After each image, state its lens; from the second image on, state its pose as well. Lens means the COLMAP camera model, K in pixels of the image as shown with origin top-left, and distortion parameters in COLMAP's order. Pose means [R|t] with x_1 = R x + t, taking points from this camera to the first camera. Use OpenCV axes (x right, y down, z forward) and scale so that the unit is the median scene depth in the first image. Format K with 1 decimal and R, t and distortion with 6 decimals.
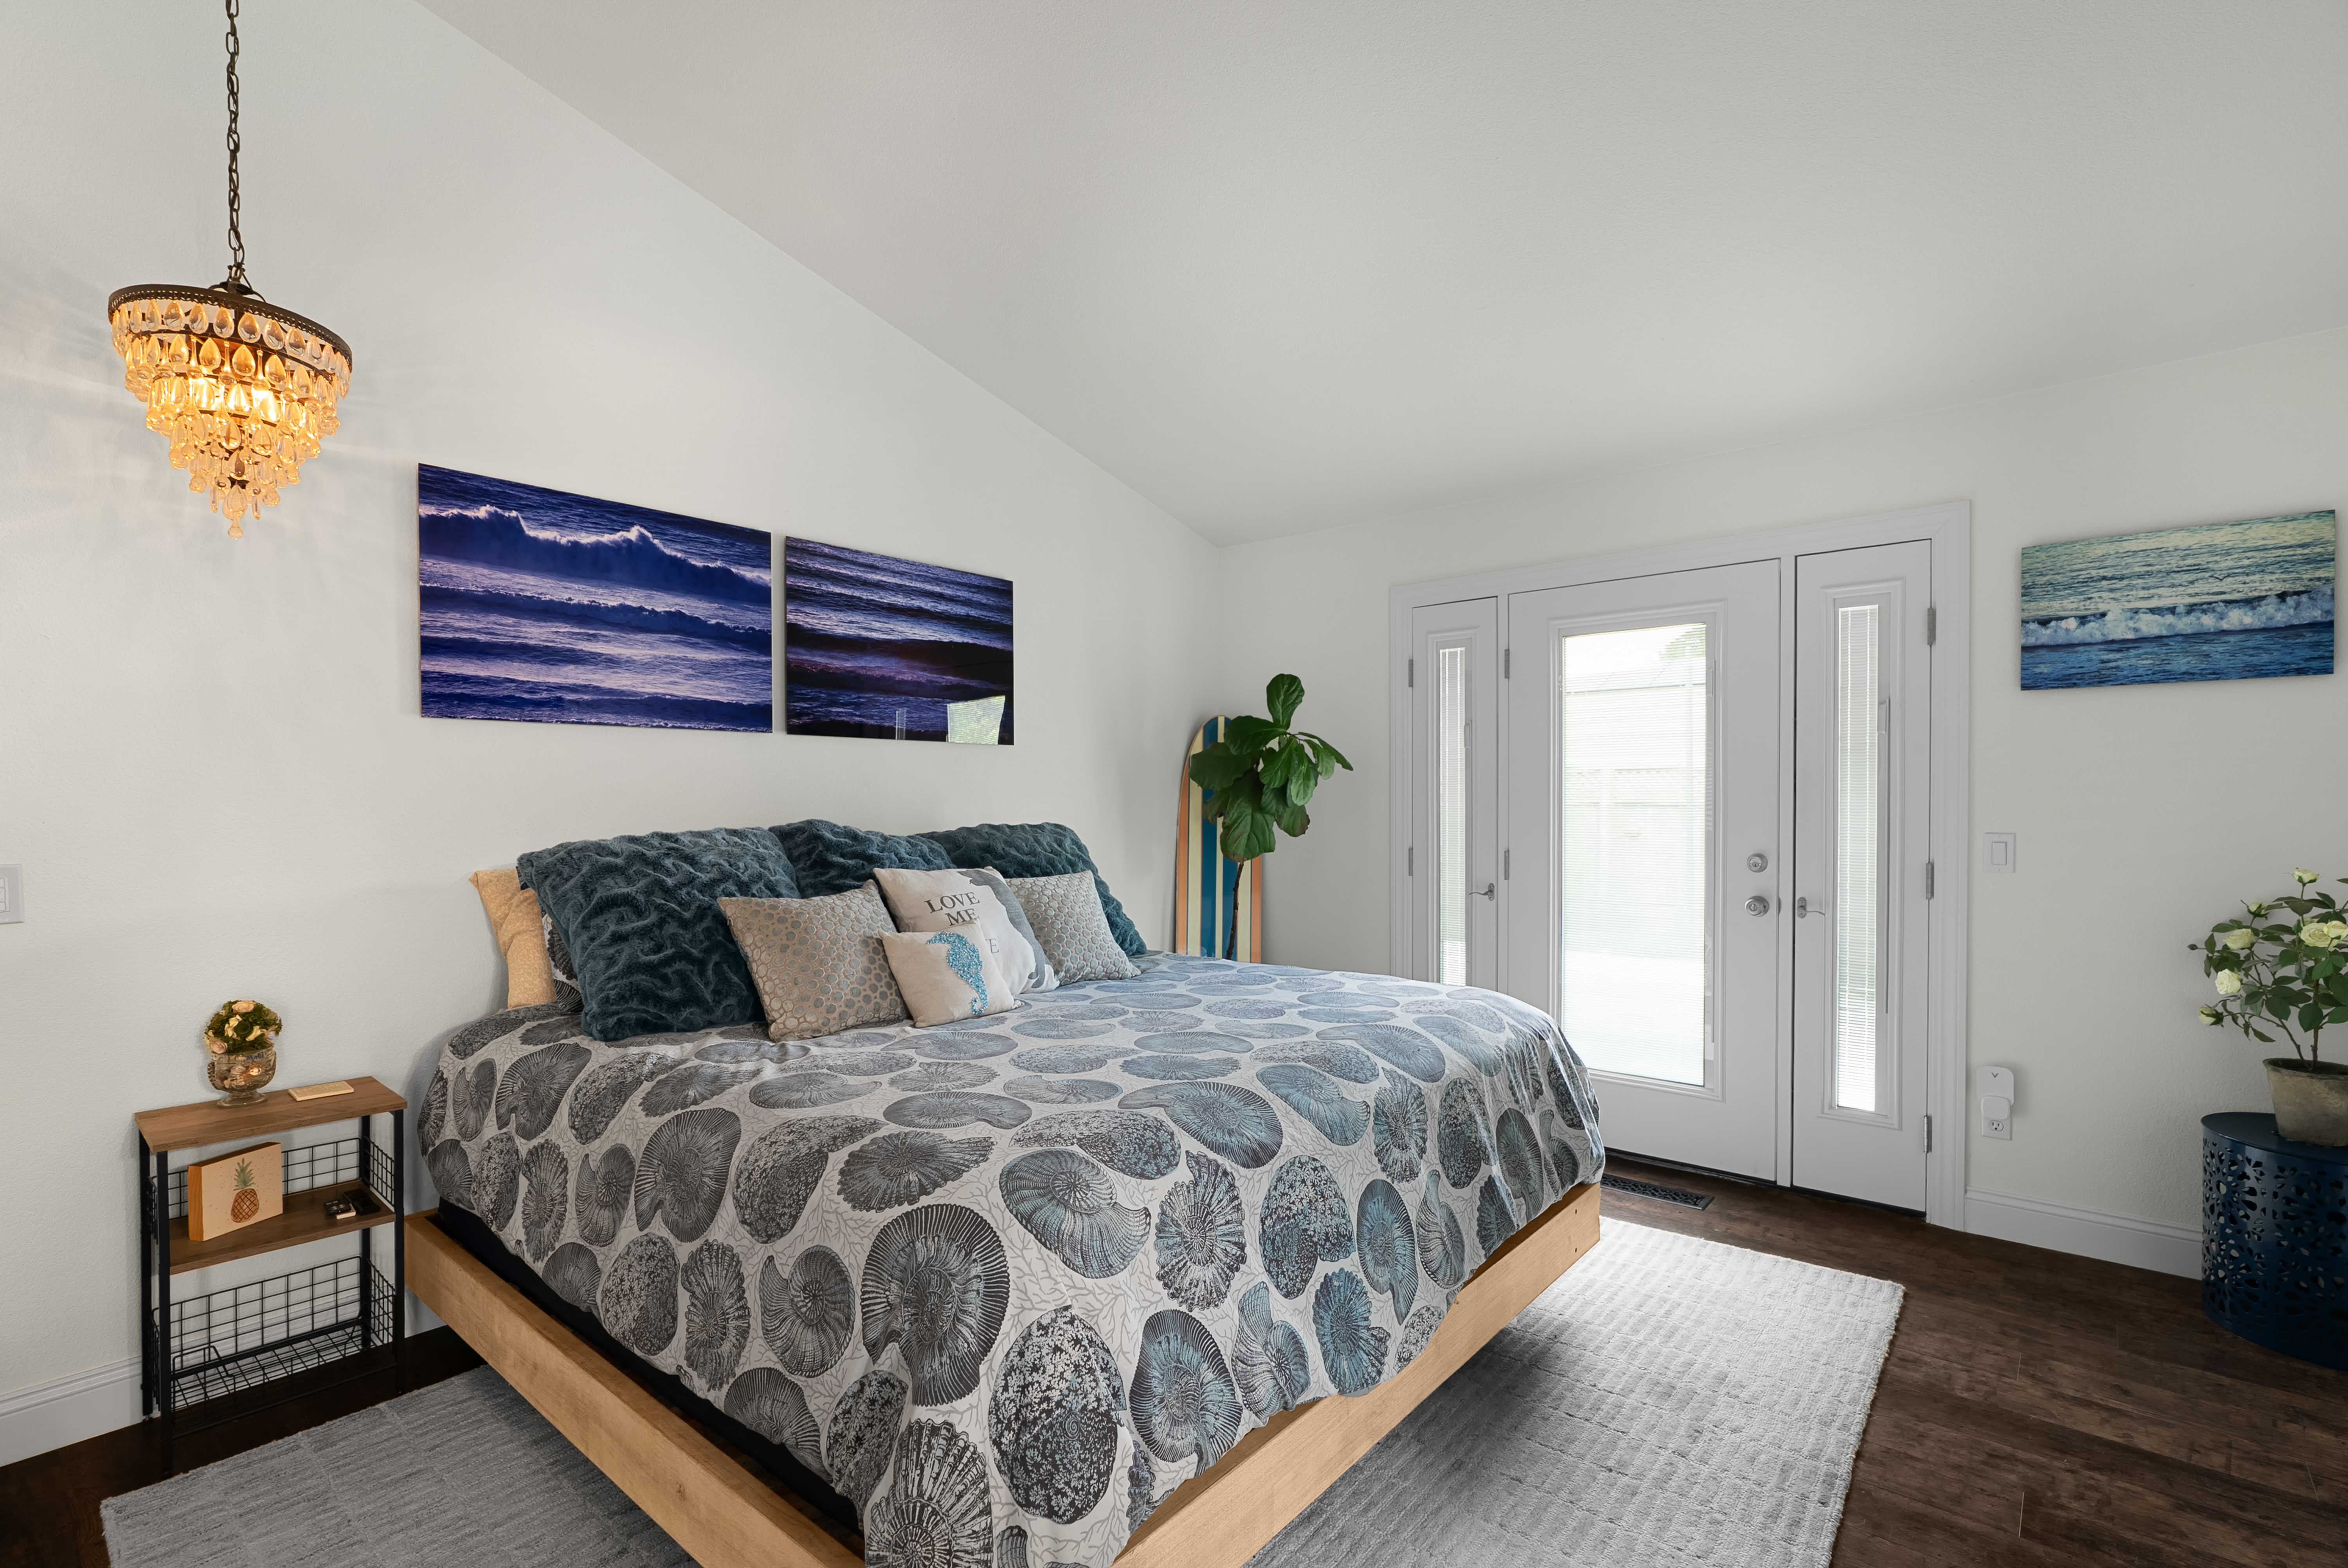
lens RADIAL K [[1074.4, 0, 1179.9], [0, 1074.4, 806.3], [0, 0, 1]] dist [-0.002162, -0.000392]
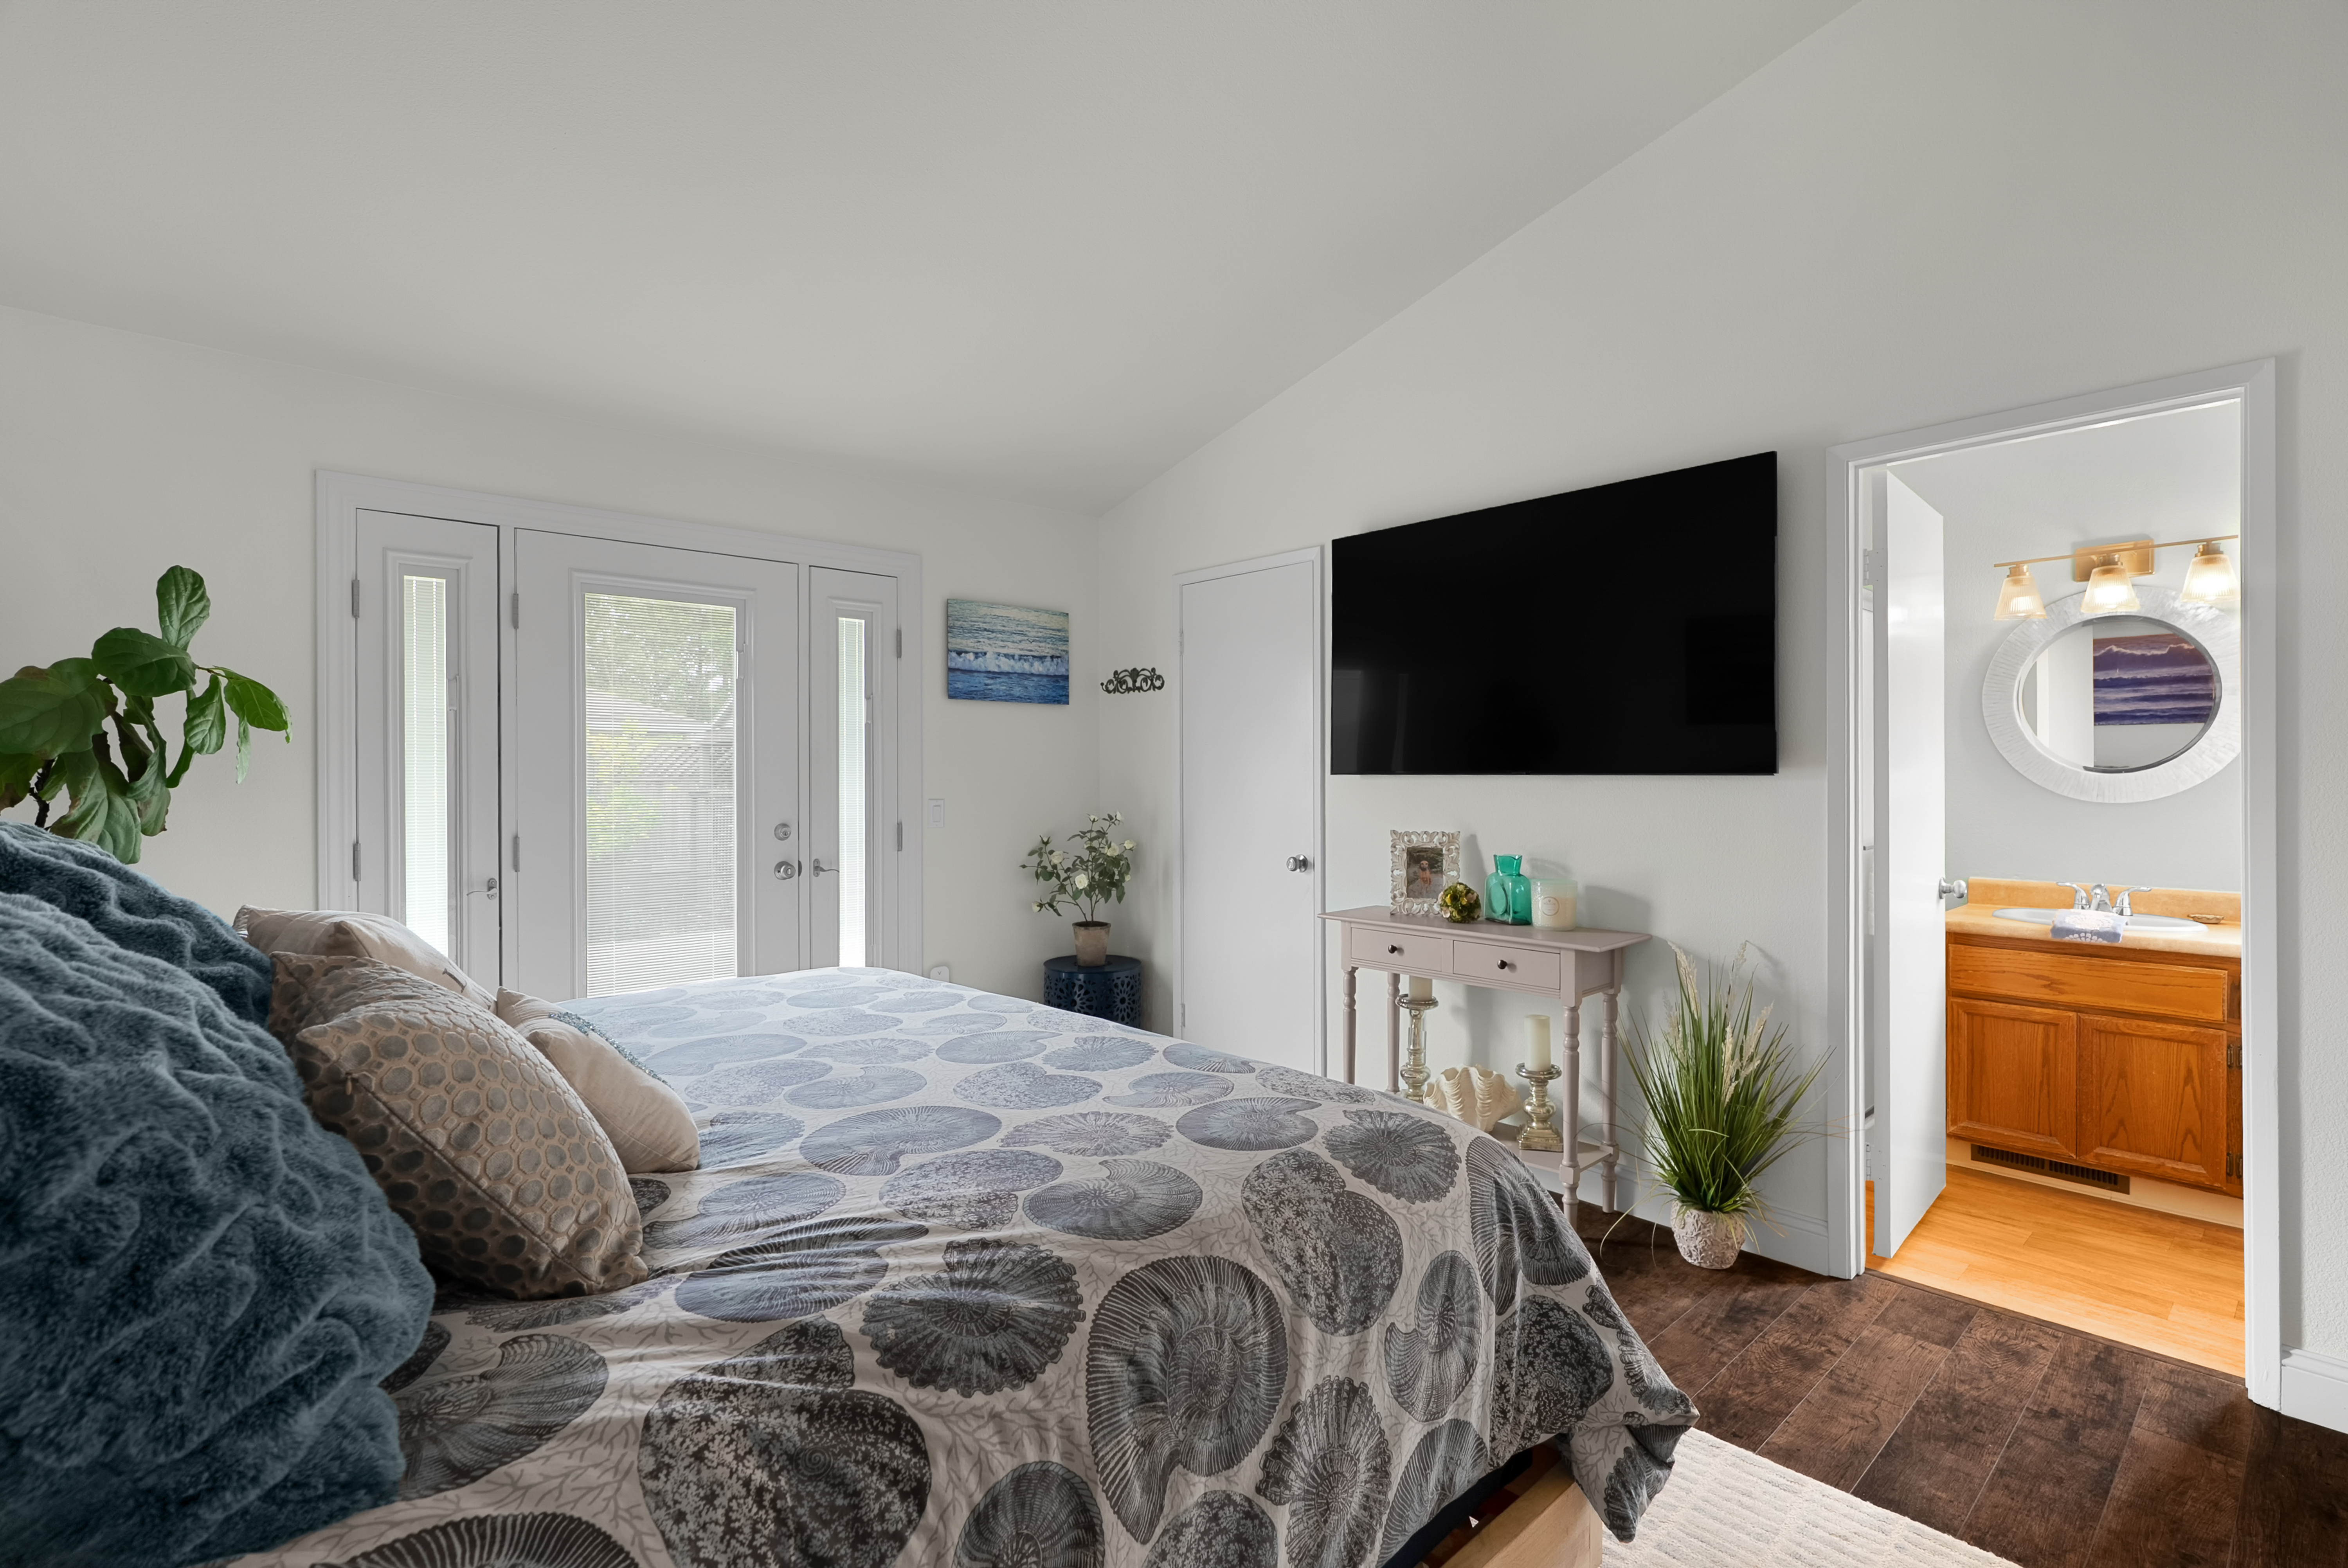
lens RADIAL K [[1074.4, 0, 1186.6], [0, 1074.4, 775.1], [0, 0, 1]] dist [-0.002162, -0.000392]
pose [[0.127614, 0.003483, 0.991818, -0.647007], [0.007518, 0.999962, -0.004478, 0.001992], [-0.991795, 0.008028, 0.127583, 0.559460]]
